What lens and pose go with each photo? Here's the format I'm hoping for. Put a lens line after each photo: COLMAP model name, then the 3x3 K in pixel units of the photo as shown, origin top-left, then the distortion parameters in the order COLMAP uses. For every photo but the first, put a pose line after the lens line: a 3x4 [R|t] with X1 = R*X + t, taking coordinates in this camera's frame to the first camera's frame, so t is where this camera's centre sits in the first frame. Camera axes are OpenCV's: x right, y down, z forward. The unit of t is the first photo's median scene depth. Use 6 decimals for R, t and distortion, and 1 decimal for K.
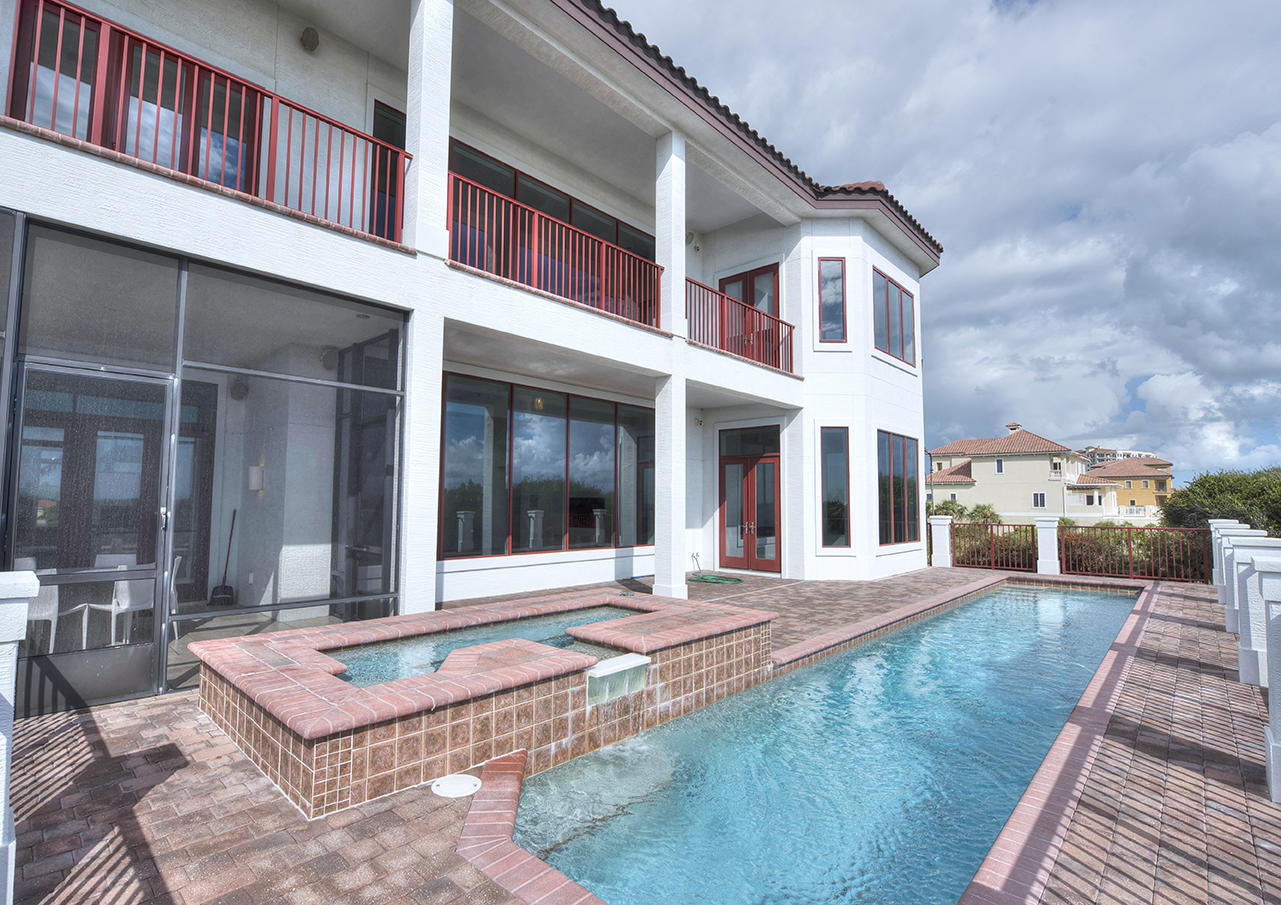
lens RADIAL K [[617.0, 0, 609.6], [0, 617.0, 455.3], [0, 0, 1]] dist [-0.002395, -0.001140]
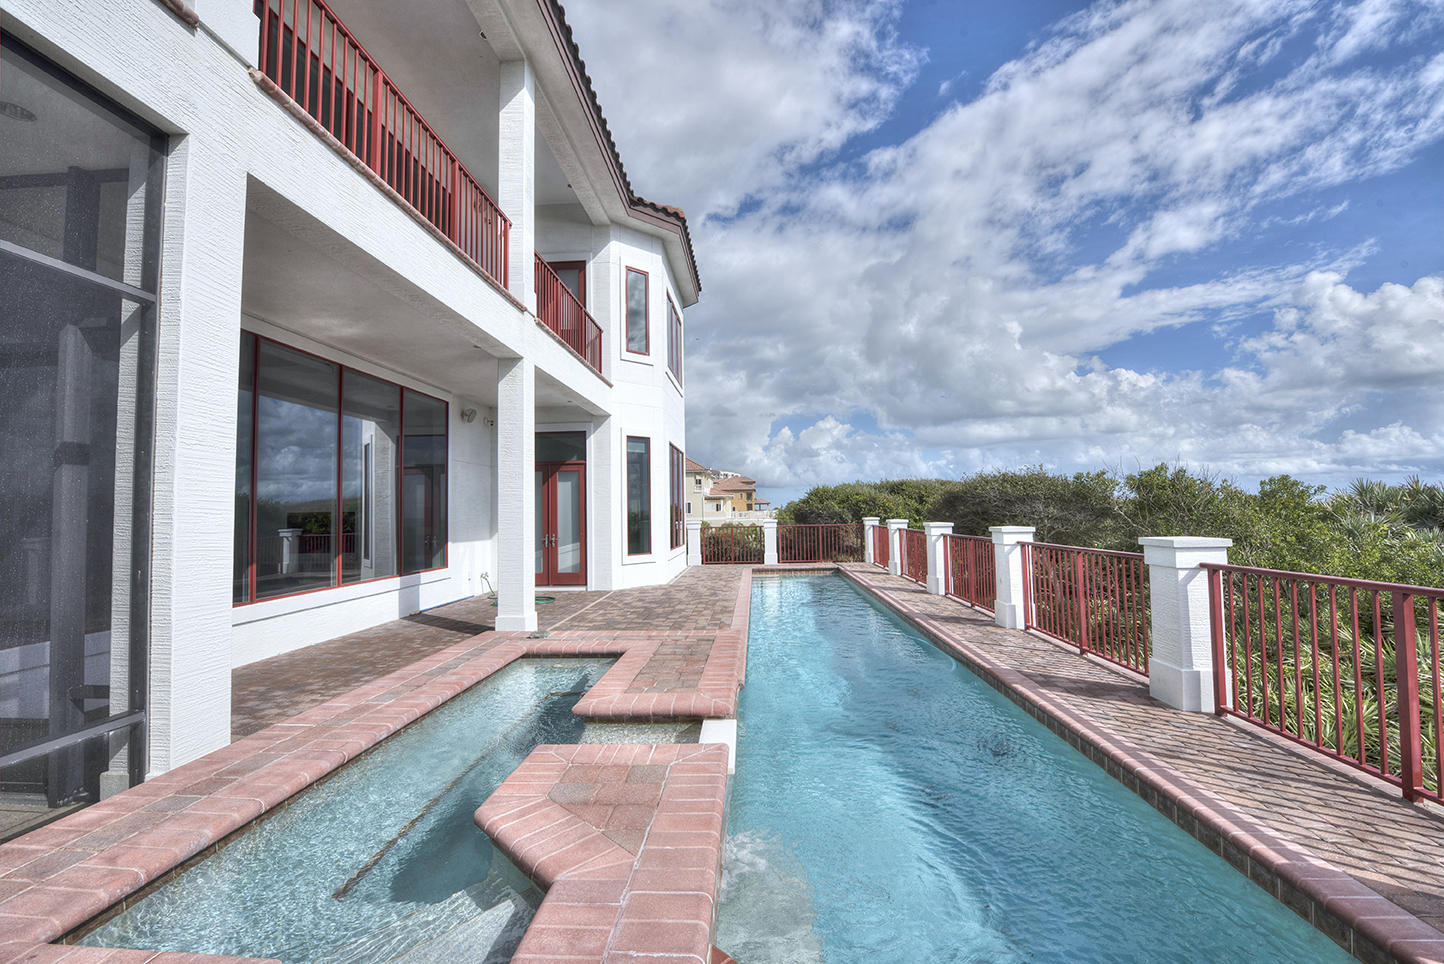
lens RADIAL K [[576.2, 0, 731.1], [0, 576.2, 482.5], [0, 0, 1]] dist [-0.014647, -0.000337]
pose [[0.753002, 0.011495, 0.657918, -0.144170], [-0.025622, 0.999601, 0.011860, 0.014206], [-0.657519, -0.025788, 0.752996, 0.184526]]
